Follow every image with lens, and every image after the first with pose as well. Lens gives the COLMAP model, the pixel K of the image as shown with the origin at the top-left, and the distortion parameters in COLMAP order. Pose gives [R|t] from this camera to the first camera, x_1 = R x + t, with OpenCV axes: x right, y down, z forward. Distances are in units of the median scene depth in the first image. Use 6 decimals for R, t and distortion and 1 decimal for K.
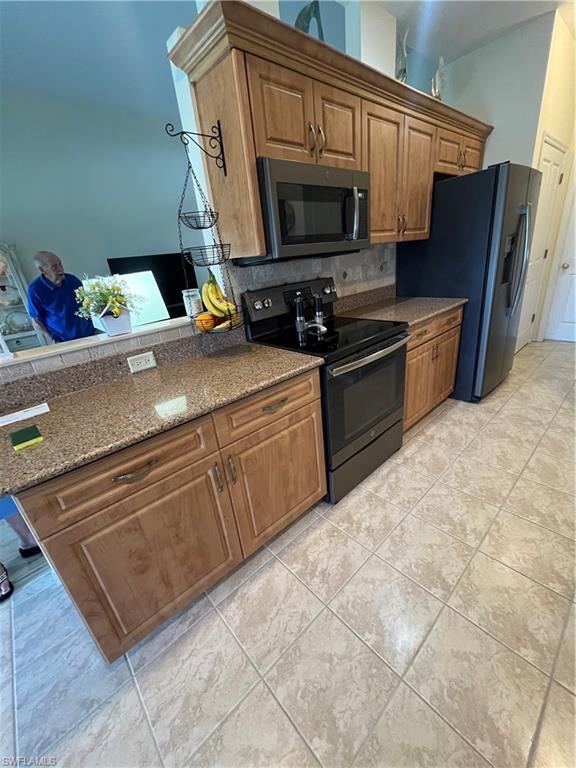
lens RADIAL K [[309.9, 0, 289.5], [0, 309.9, 383.7], [0, 0, 1]] dist [-0.002847, 0.000641]
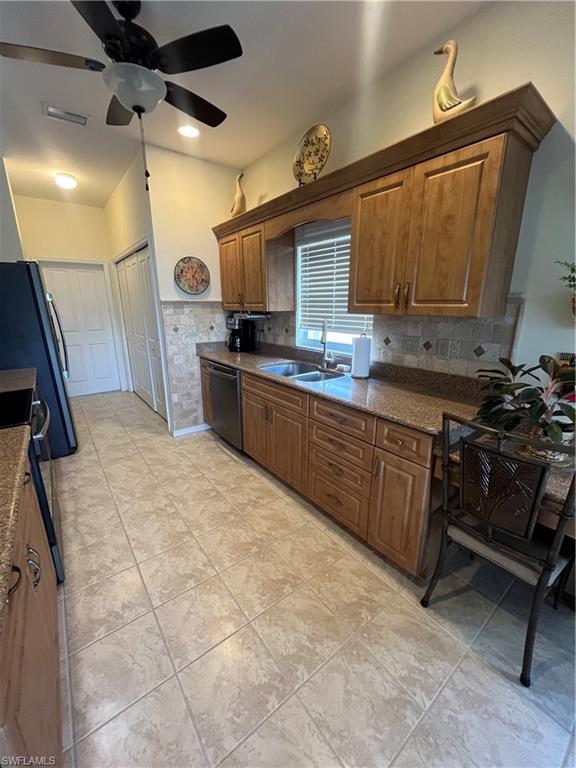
lens RADIAL K [[309.9, 0, 289.5], [0, 309.9, 383.7], [0, 0, 1]] dist [-0.002847, 0.000641]
pose [[0.082305, -0.151938, 0.984957, -0.693276], [0.378454, 0.919043, 0.110146, 0.003156], [-0.921954, 0.363696, 0.133143, 0.051133]]
